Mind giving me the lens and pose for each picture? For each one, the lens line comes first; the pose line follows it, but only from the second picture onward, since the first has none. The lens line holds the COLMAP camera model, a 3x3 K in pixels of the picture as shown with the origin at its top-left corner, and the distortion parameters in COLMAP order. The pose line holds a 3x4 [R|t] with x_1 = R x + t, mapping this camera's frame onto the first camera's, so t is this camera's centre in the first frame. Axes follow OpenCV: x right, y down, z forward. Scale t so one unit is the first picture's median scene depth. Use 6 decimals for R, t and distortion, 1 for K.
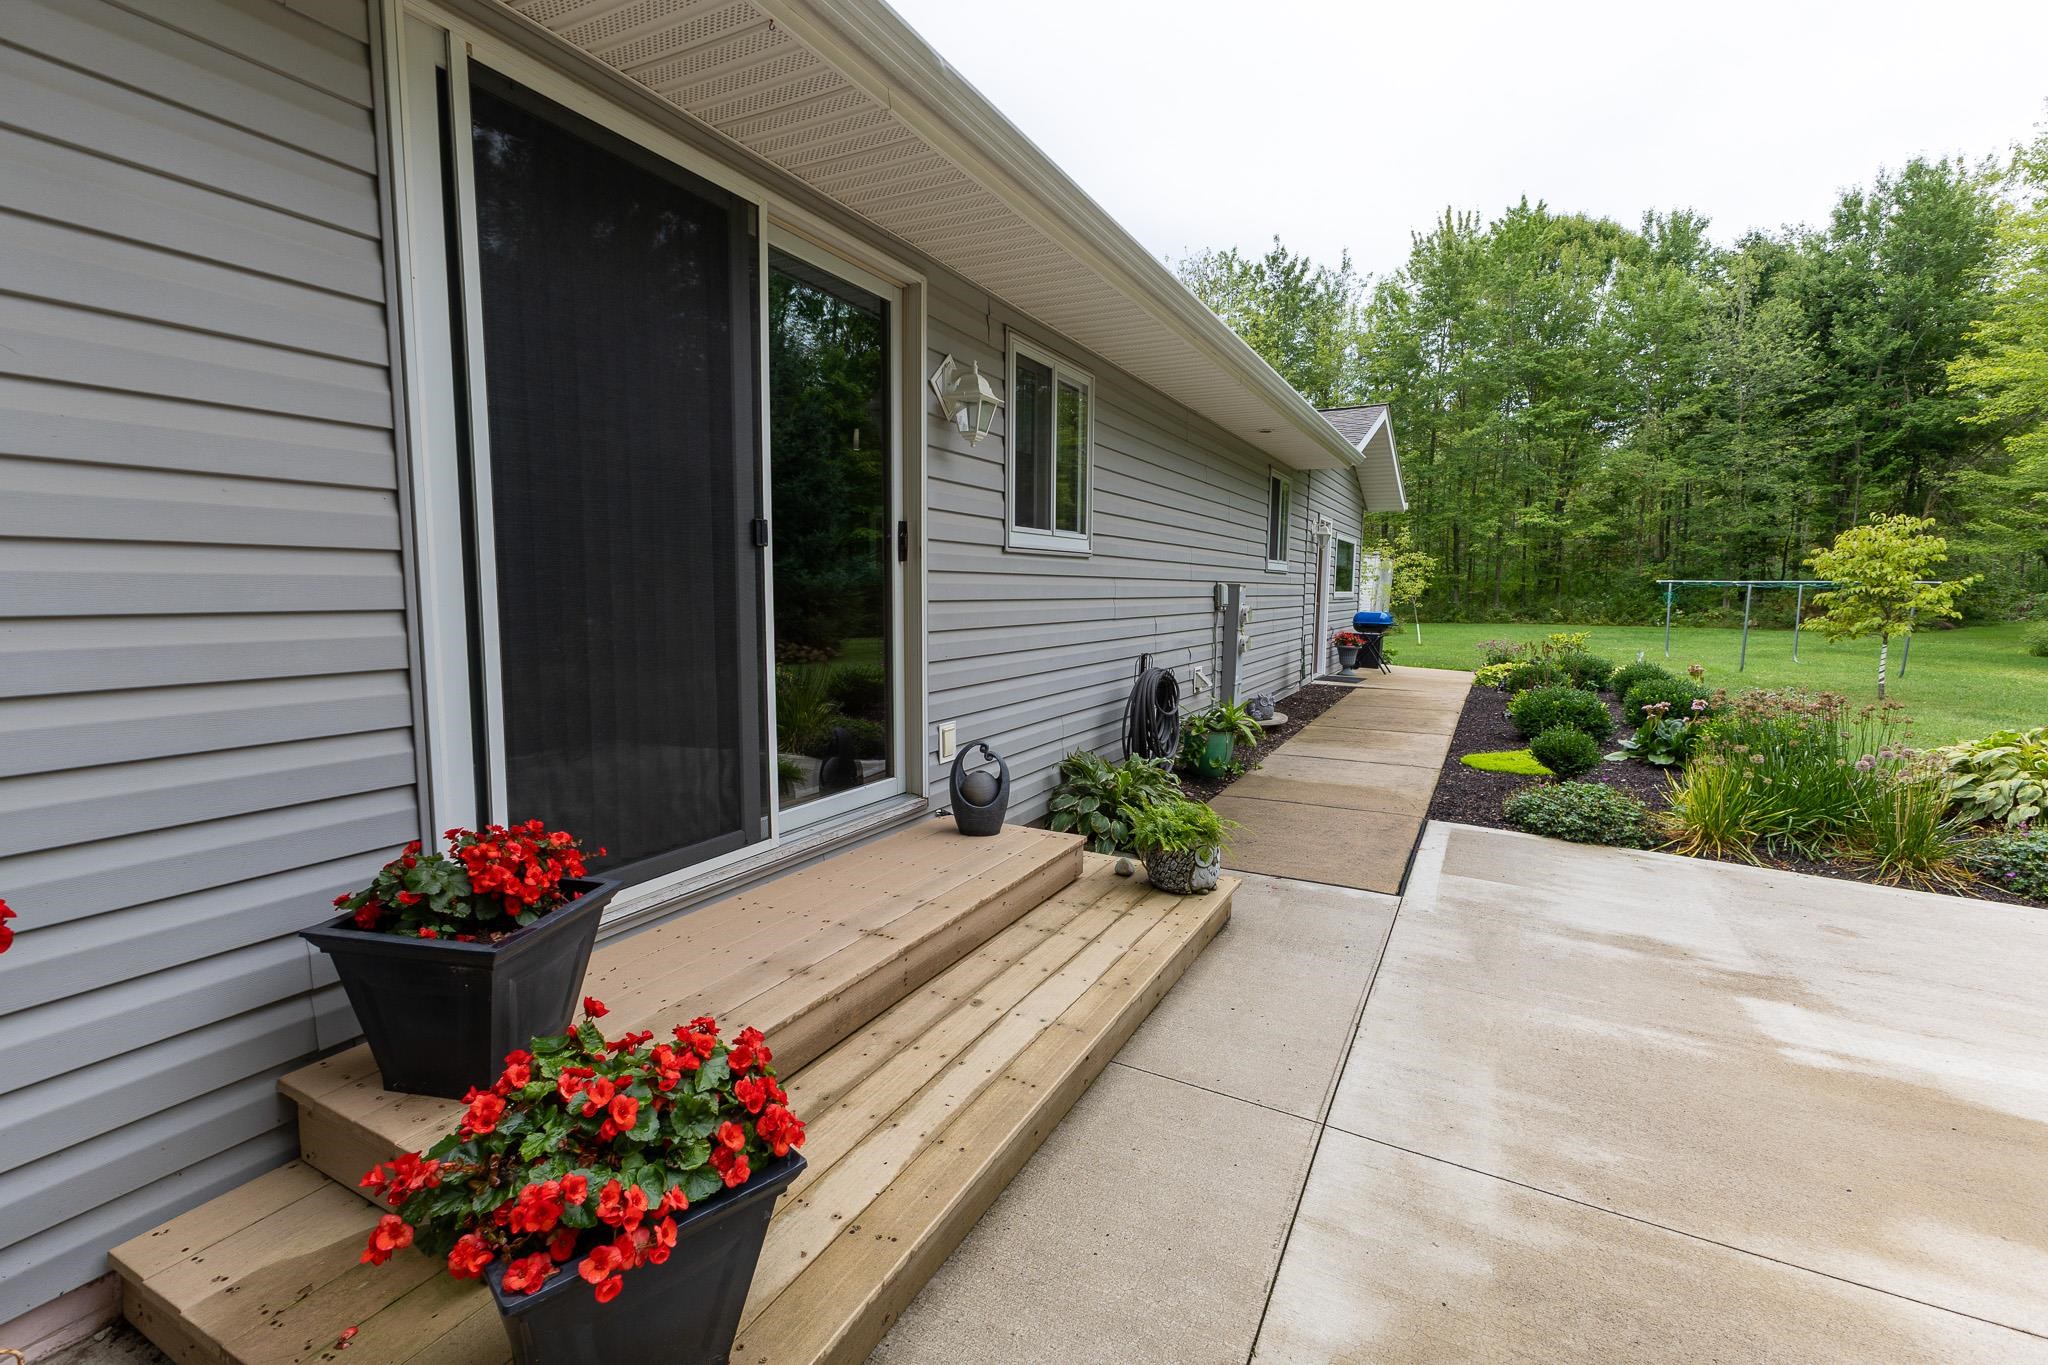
lens RADIAL K [[887.7, 0, 1033.0], [0, 887.7, 675.4], [0, 0, 1]] dist [0.009839, -0.000765]
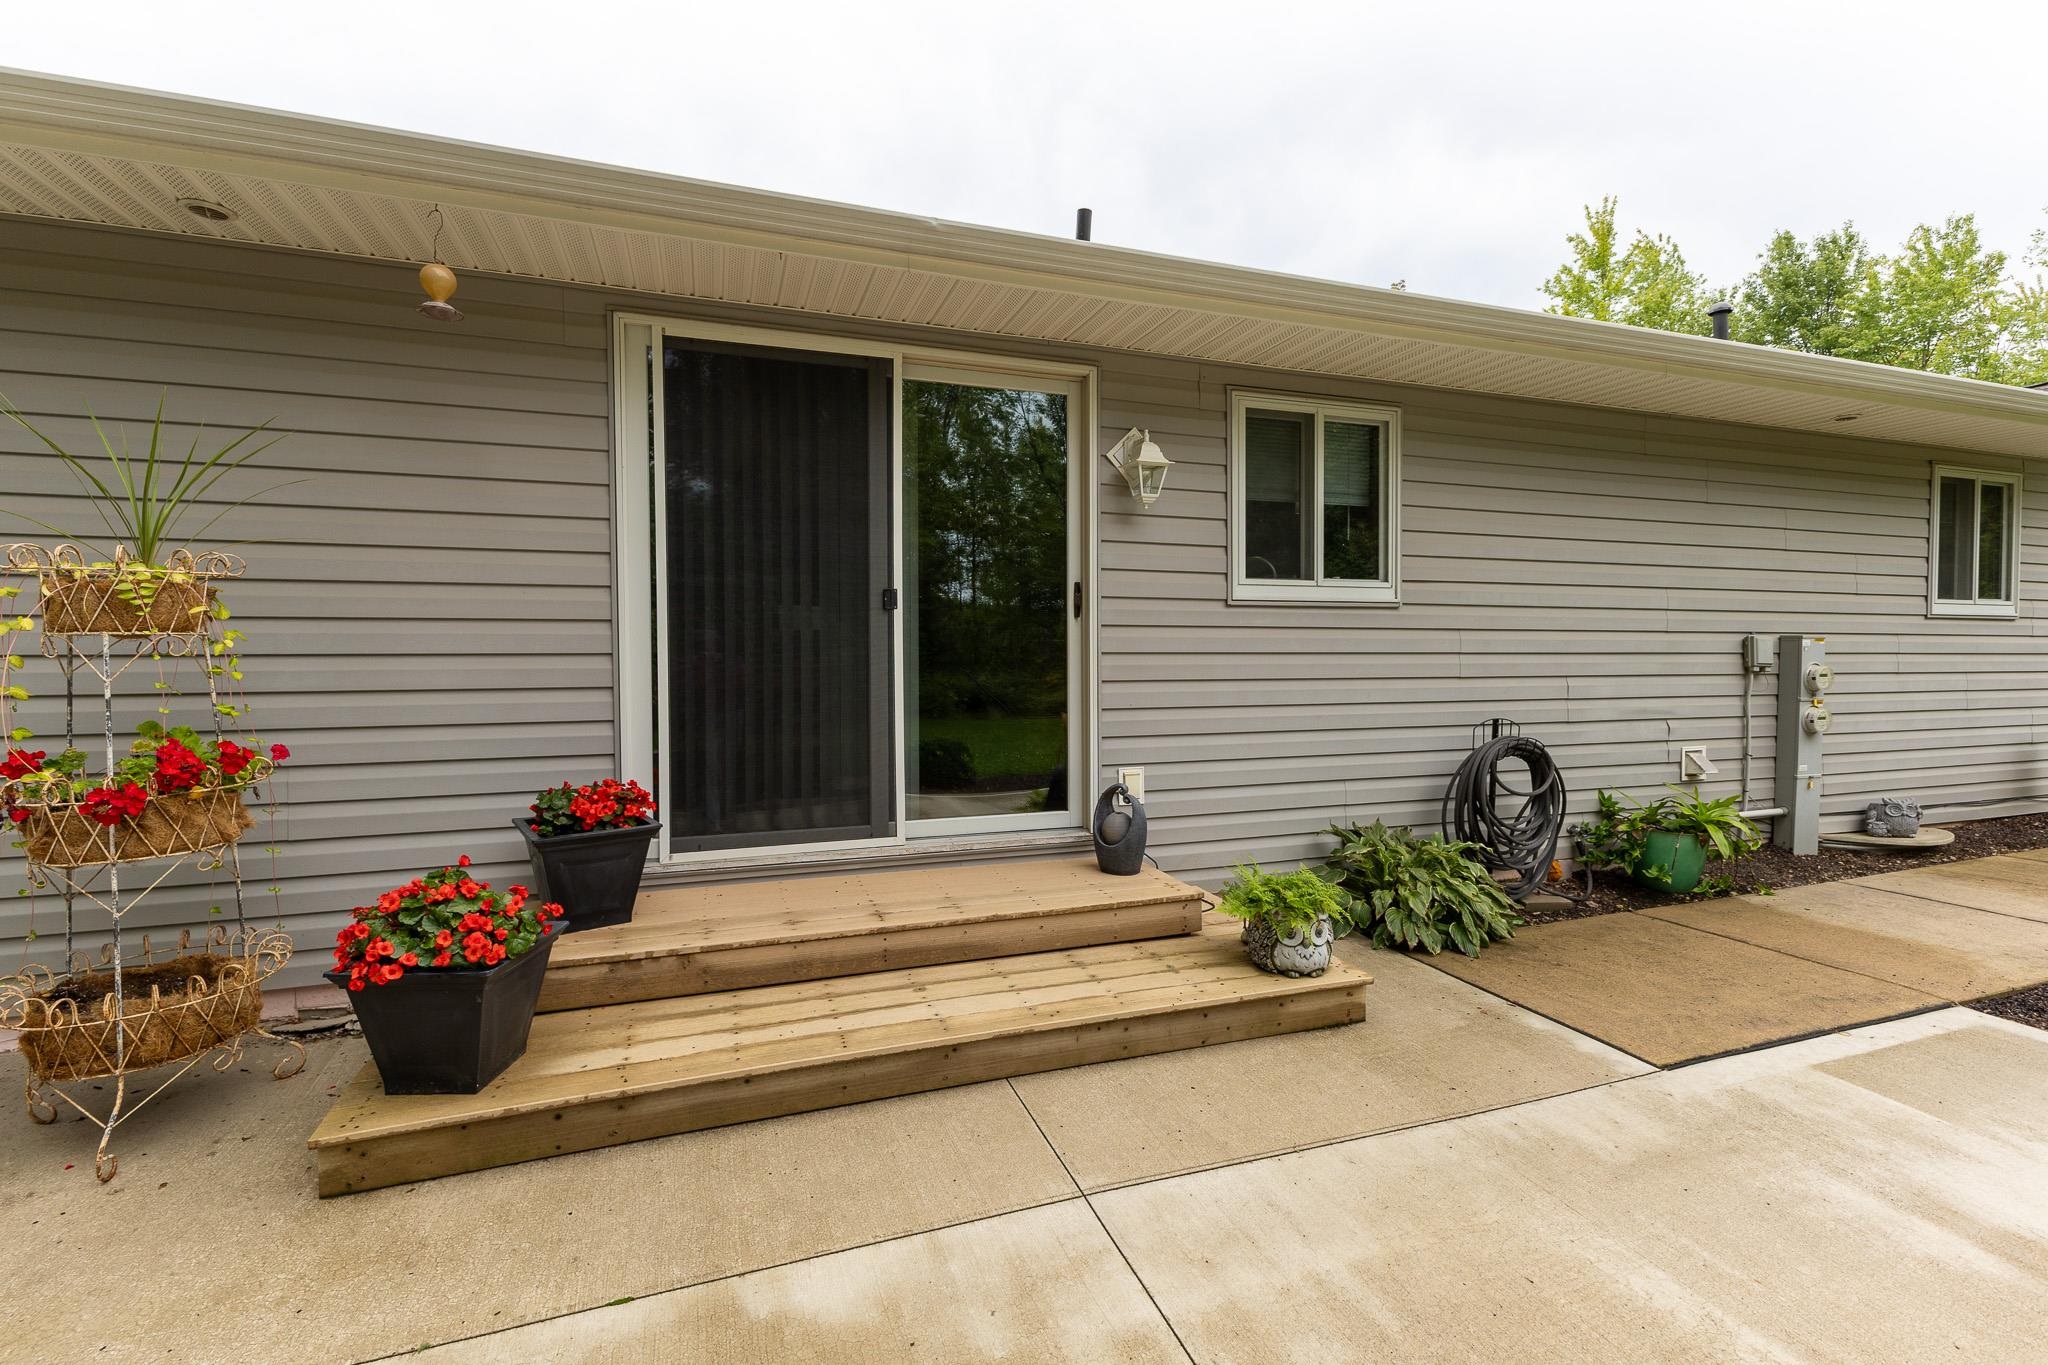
lens RADIAL K [[874.5, 0, 1022.8], [0, 874.5, 673.8], [0, 0, 1]] dist [0.009213, -0.003130]
pose [[0.739393, 0.005080, -0.673255, 0.586300], [-0.058636, 0.996658, -0.056876, 0.010253], [0.670716, 0.081531, 0.737220, 0.154452]]
